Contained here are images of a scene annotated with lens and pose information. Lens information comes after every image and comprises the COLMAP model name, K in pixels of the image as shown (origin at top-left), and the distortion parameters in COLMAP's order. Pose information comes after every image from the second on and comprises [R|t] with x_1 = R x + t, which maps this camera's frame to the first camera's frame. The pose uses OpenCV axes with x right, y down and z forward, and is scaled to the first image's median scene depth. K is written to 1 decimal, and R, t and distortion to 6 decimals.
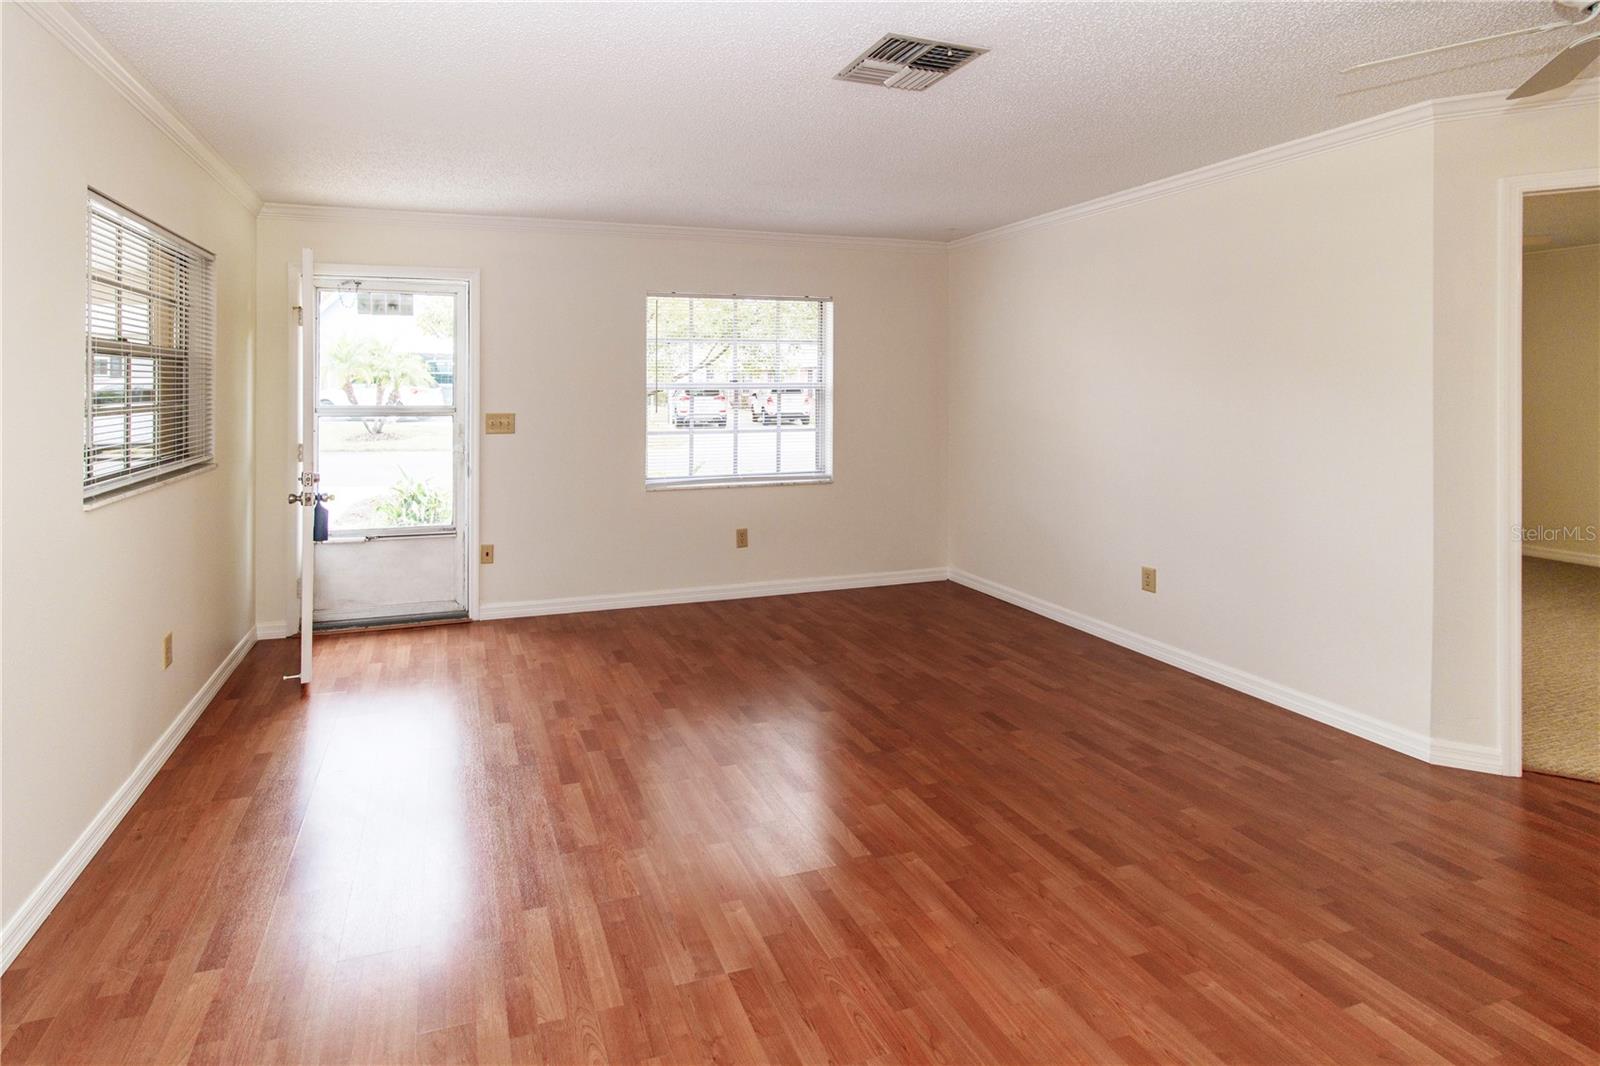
lens RADIAL K [[759.1, 0, 800.0], [0, 759.1, 533.0], [0, 0, 1]] dist [0.000115, -0.000264]
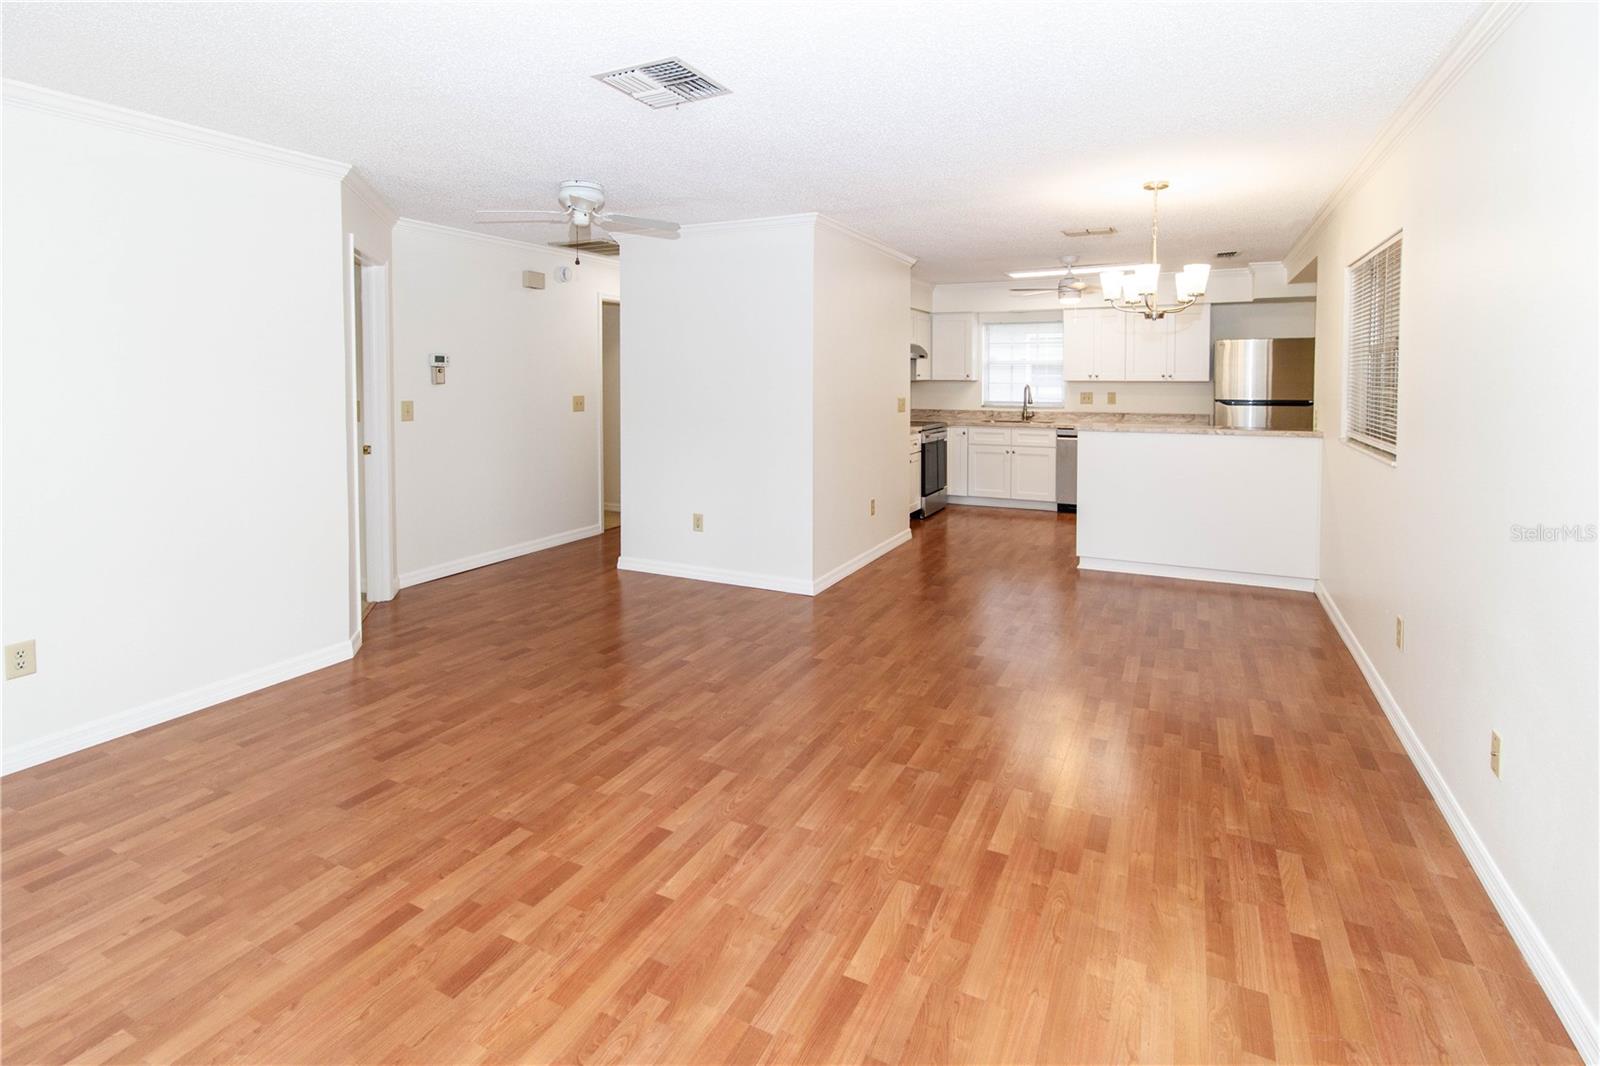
lens RADIAL K [[759.1, 0, 800.0], [0, 759.1, 533.0], [0, 0, 1]] dist [0.000115, -0.000264]
pose [[-0.630996, -0.158470, 0.759428, -0.920011], [0.147847, 0.936409, 0.318244, -0.297130], [-0.761568, 0.313090, -0.567441, 1.695709]]
